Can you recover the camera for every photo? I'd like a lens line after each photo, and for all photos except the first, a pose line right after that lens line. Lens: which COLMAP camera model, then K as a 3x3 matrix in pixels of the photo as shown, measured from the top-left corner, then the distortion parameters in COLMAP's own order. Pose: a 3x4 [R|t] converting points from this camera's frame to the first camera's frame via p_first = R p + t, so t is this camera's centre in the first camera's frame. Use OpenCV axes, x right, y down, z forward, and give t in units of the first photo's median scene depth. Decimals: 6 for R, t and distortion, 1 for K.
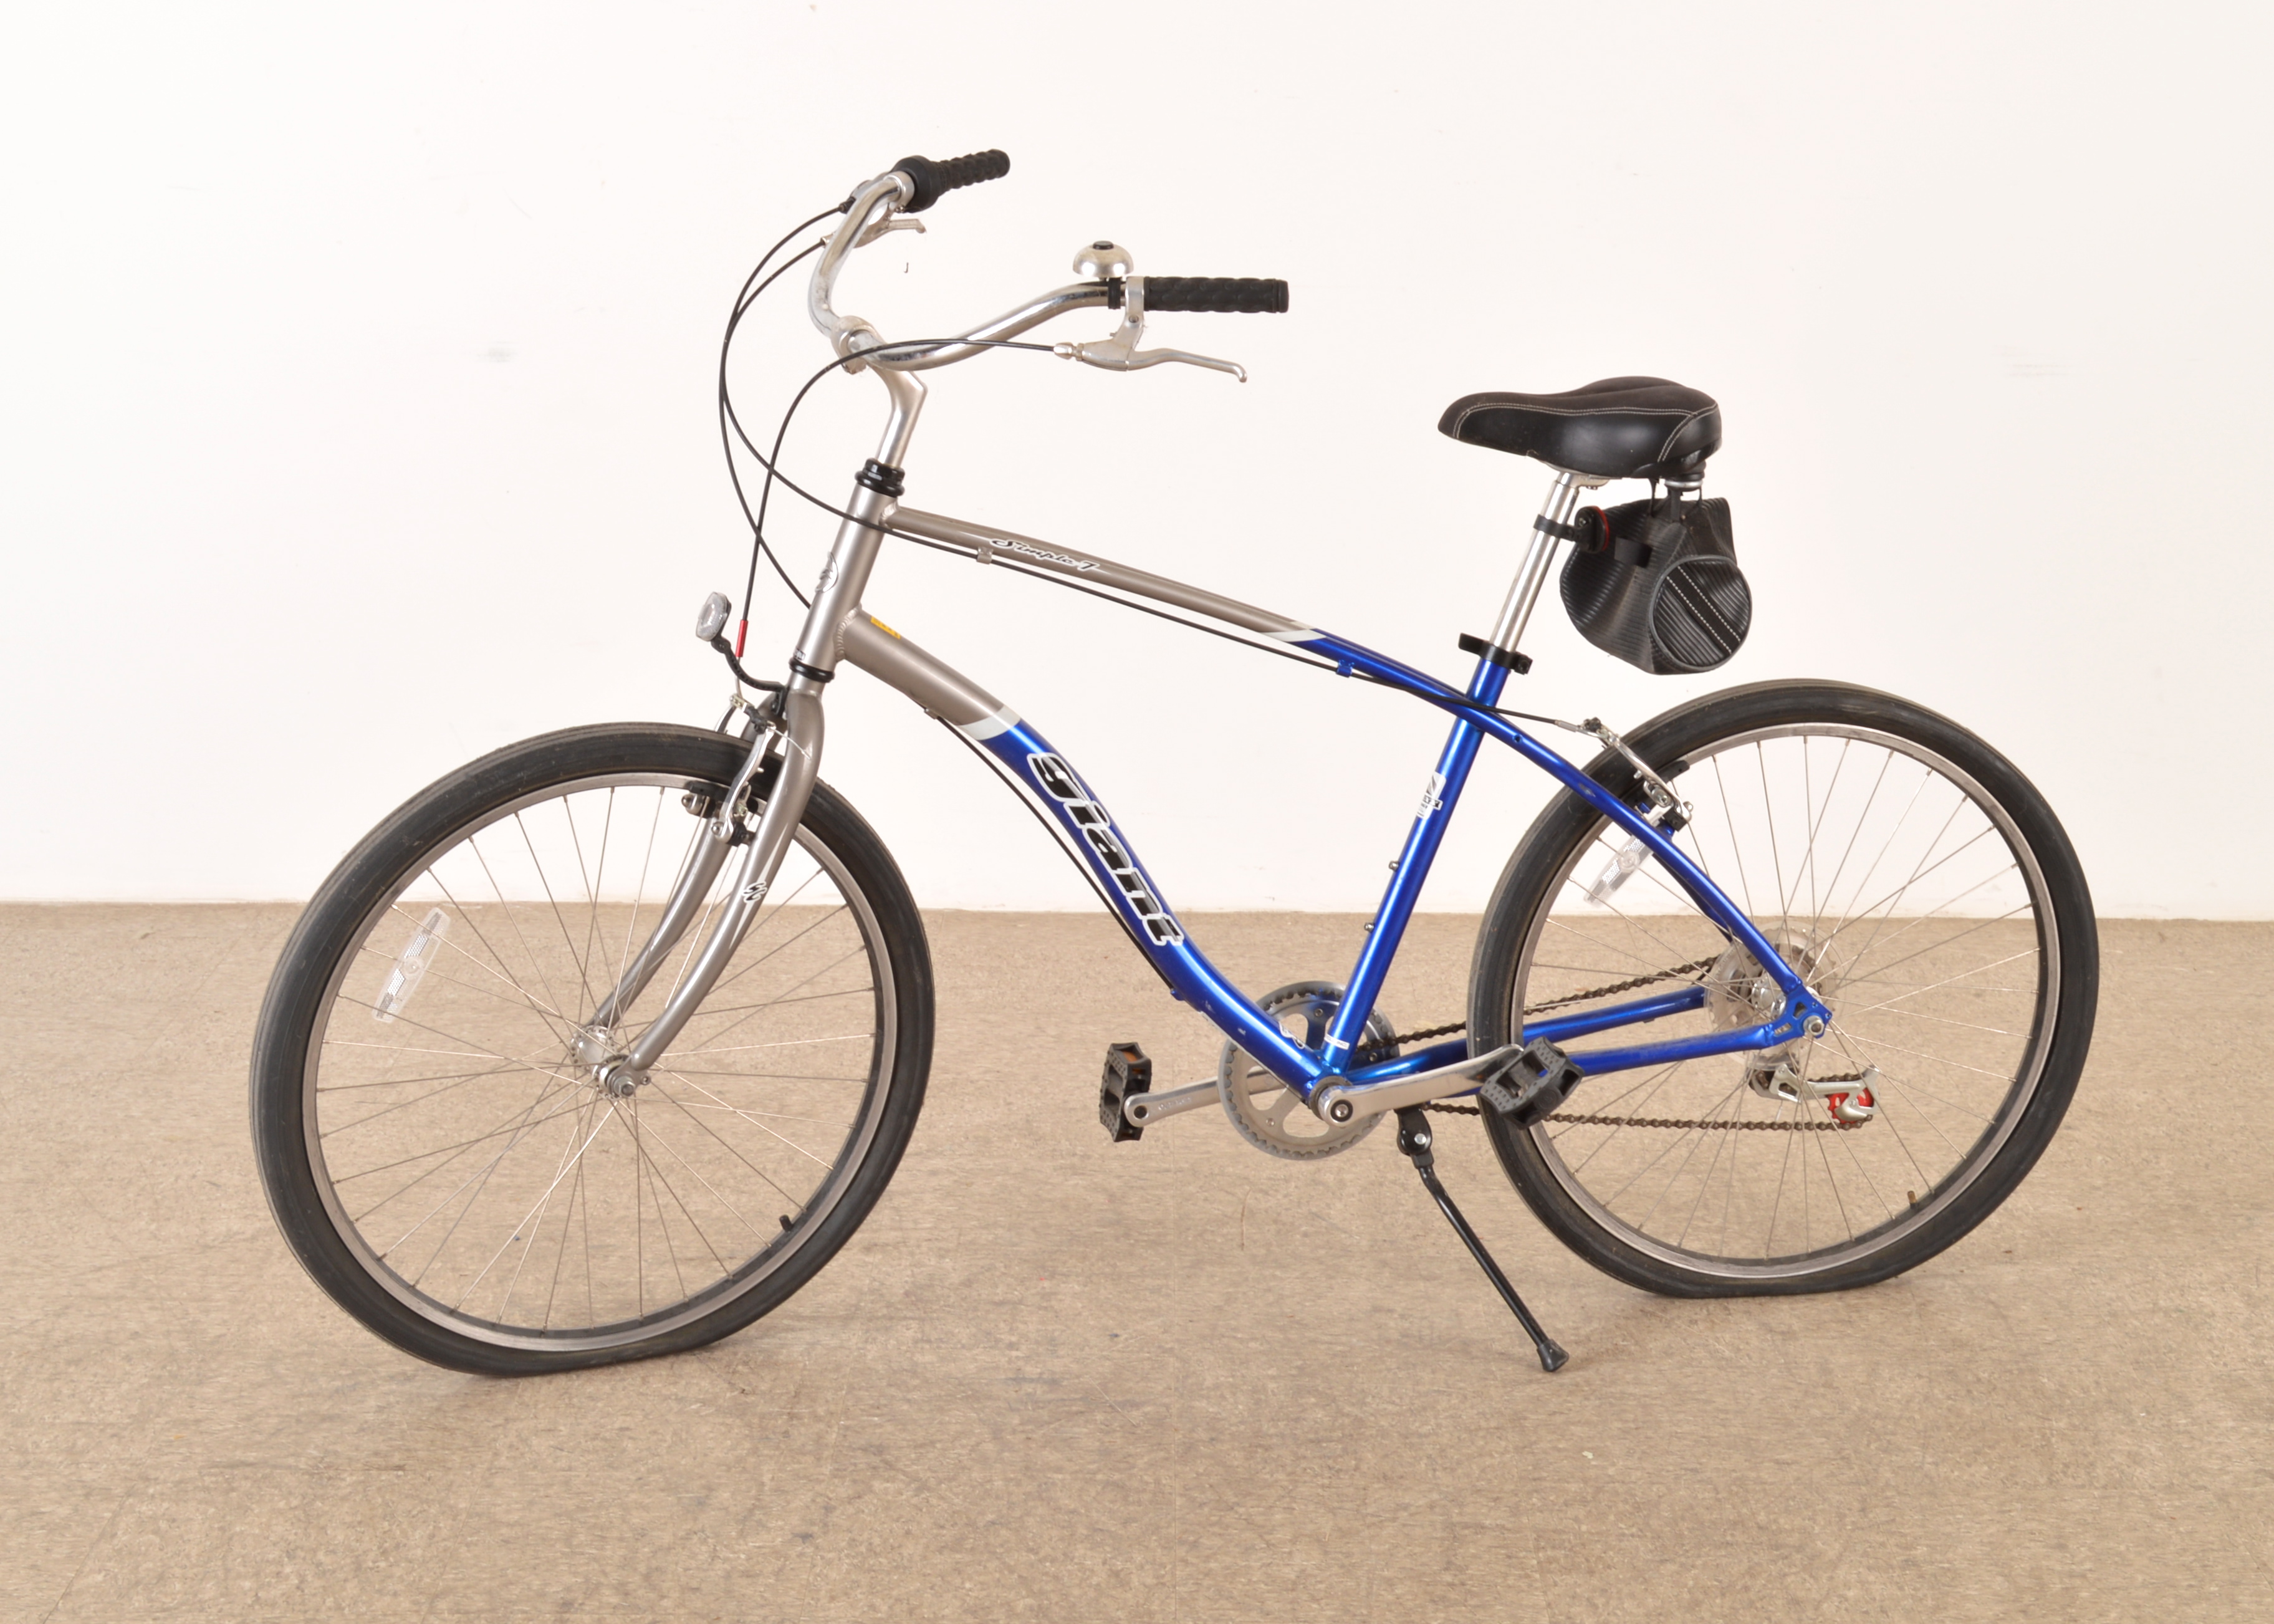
lens RADIAL K [[4063.1, 0, 1133.5], [0, 4063.1, 809.6], [0, 0, 1]] dist [-0.045667, 0.000000]
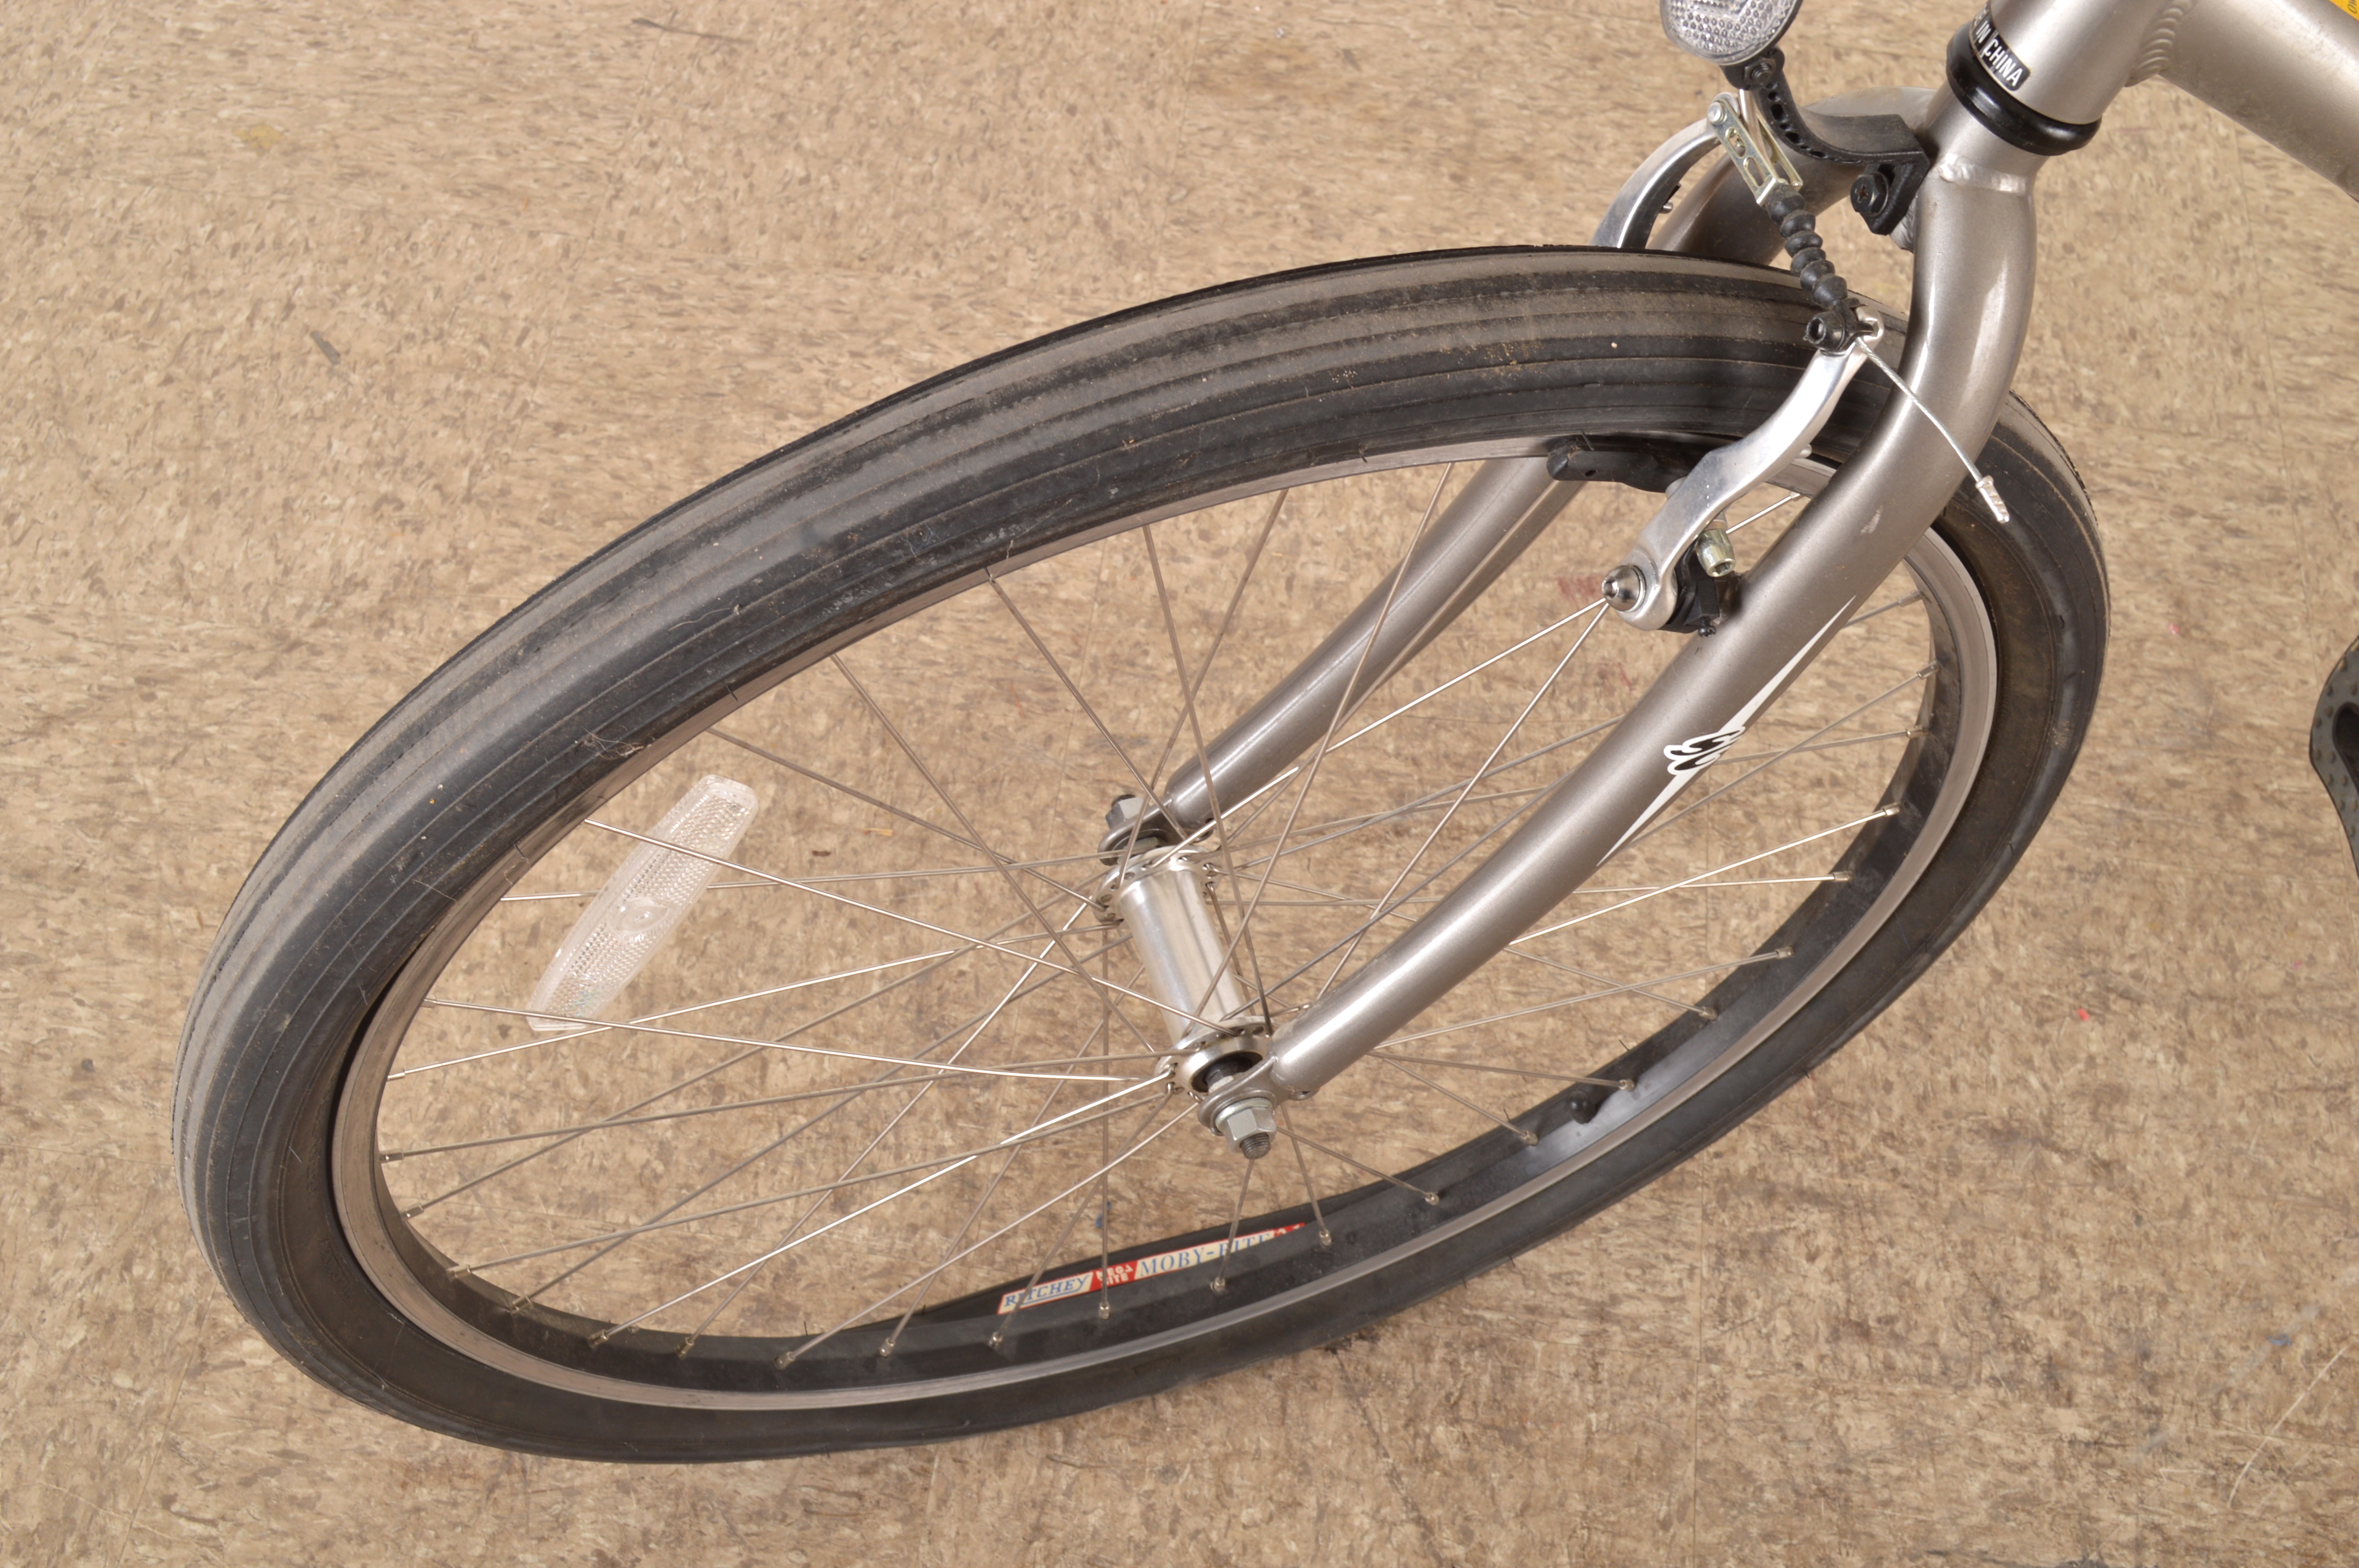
lens RADIAL K [[3351.8, 0, 1184.5], [0, 3351.8, 785.0], [0, 0, 1]] dist [-0.034661, 0.000000]
pose [[0.992380, 0.118541, -0.033607, -0.122152], [-0.076074, 0.804046, 0.589681, -0.127534], [0.096923, -0.582631, 0.806937, 0.762853]]
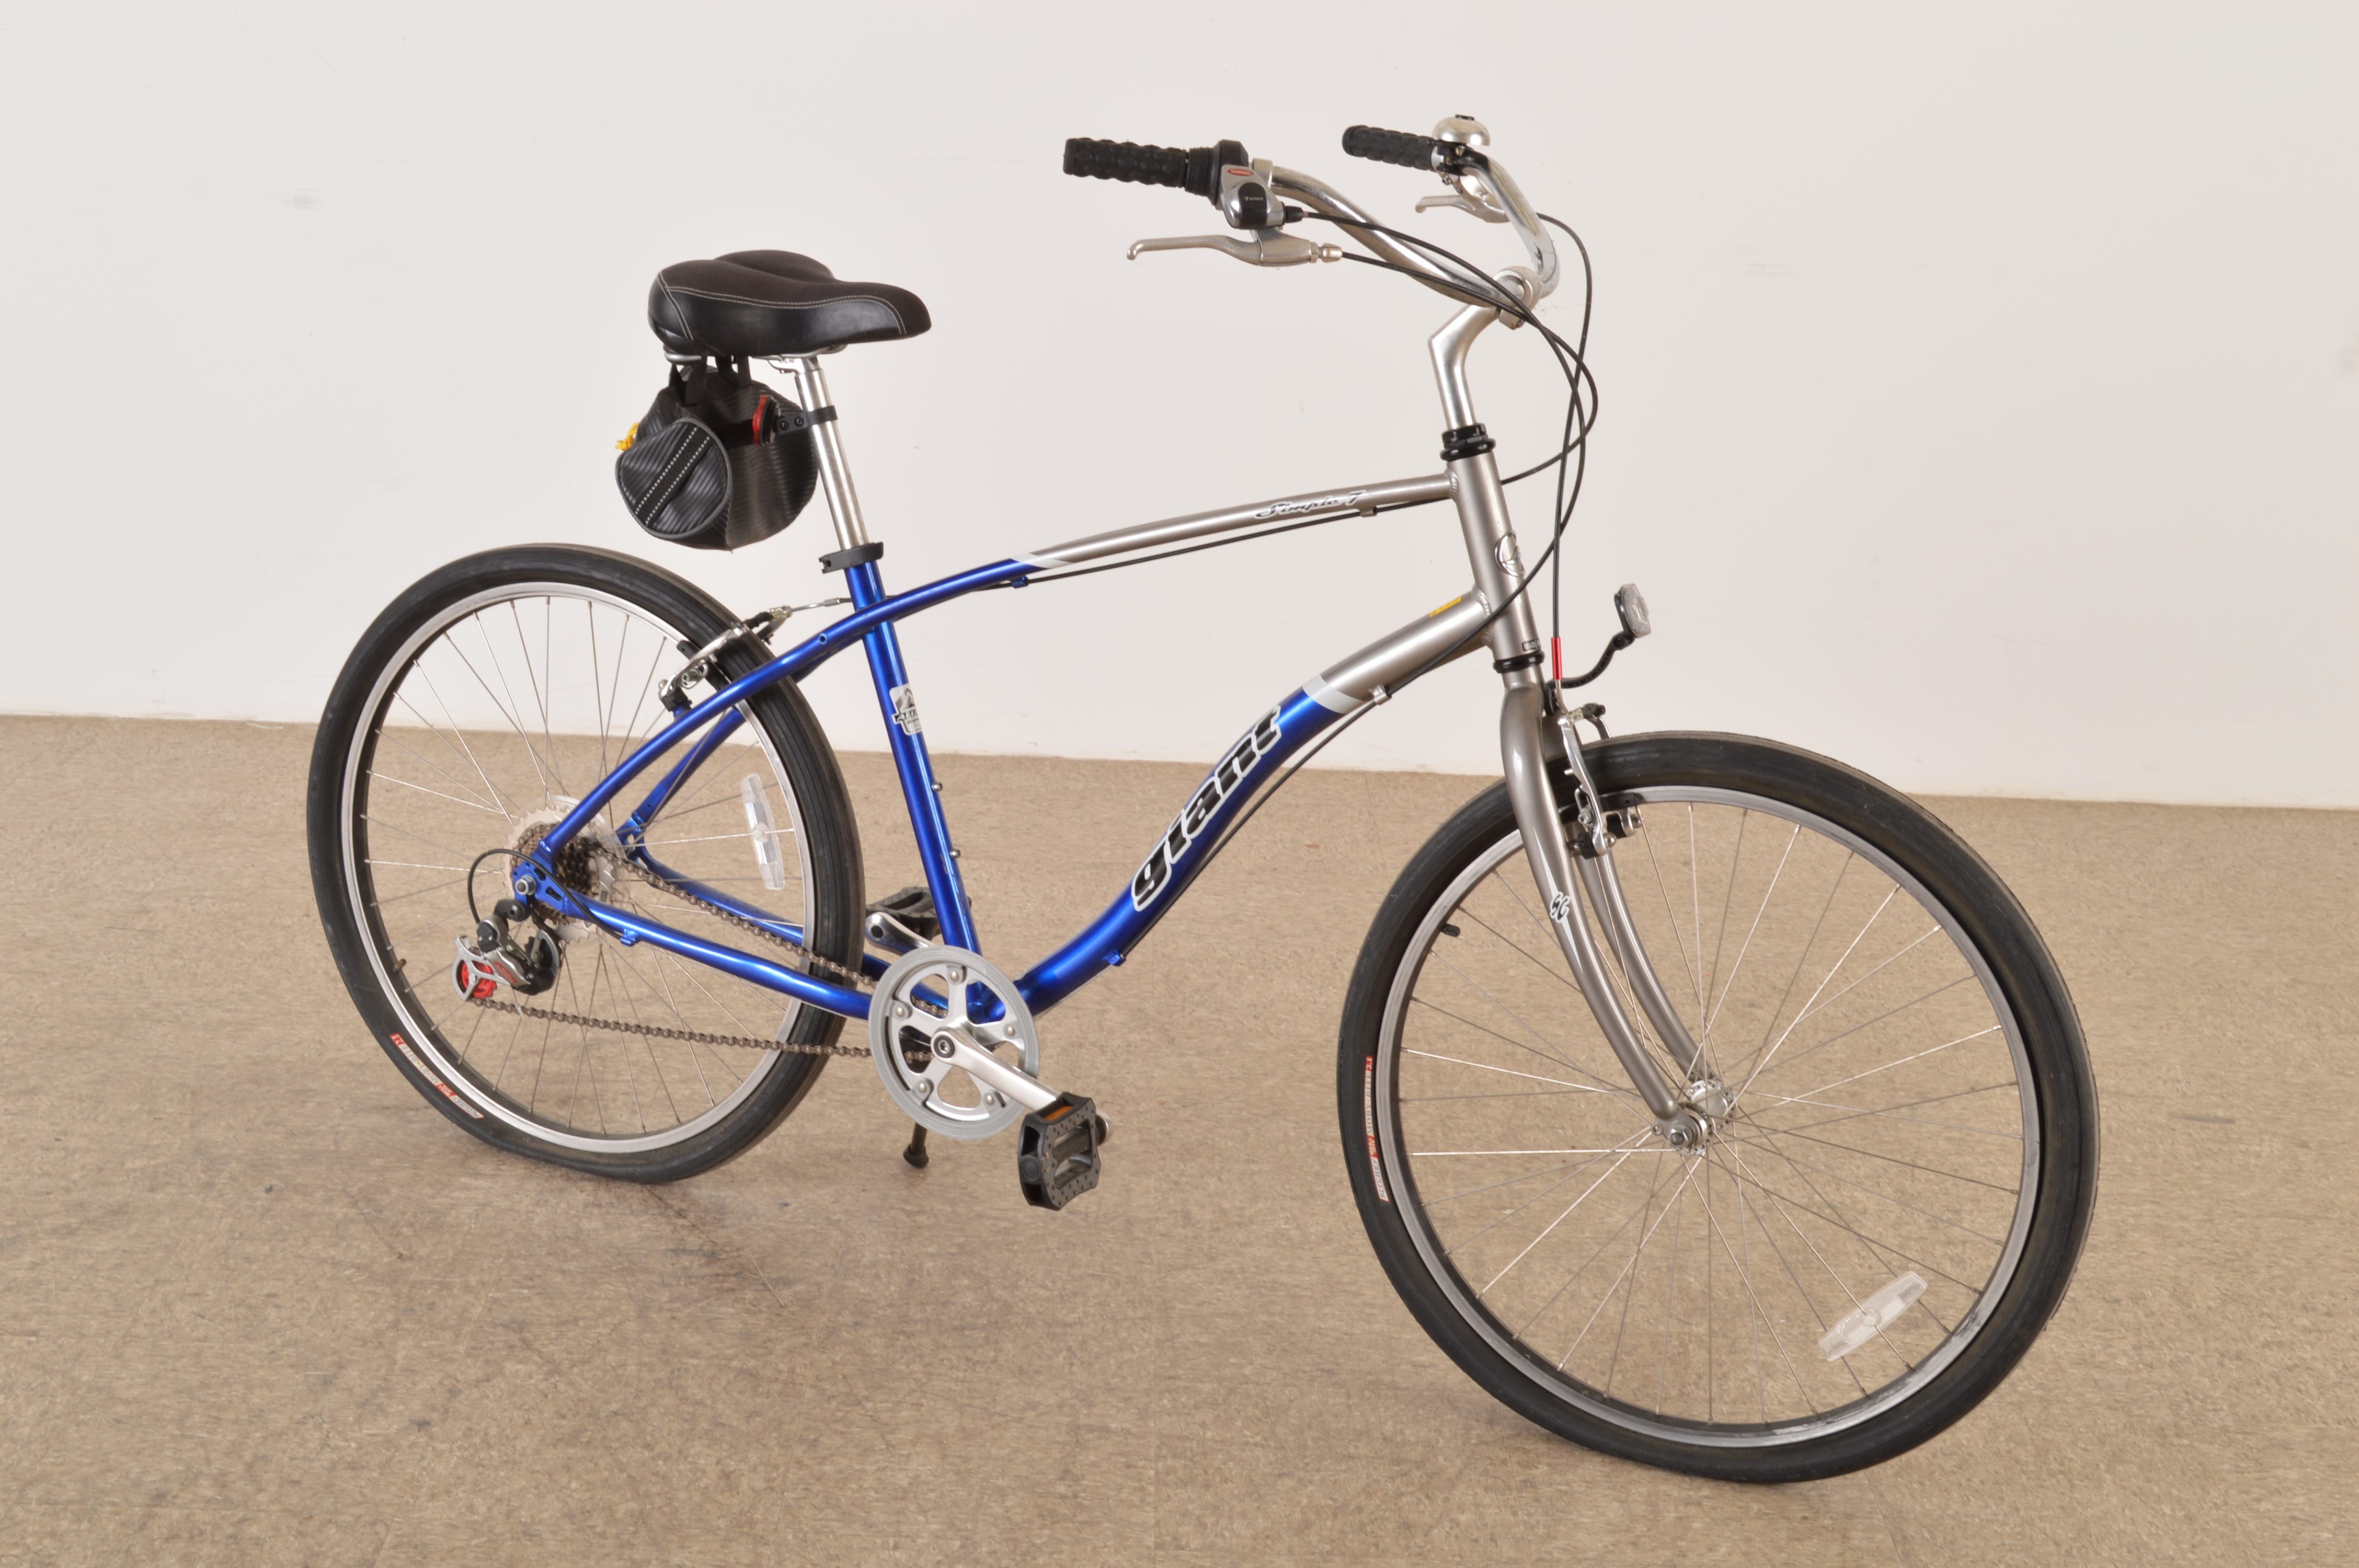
lens RADIAL K [[3452.9, 0, 1183.9], [0, 3452.9, 786.3], [0, 0, 1]] dist [-0.037980, 0.000000]
pose [[0.998962, 0.033199, 0.031191, 0.067463], [-0.034895, 0.997849, 0.055492, -0.027424], [-0.029282, -0.056523, 0.997972, 0.147227]]
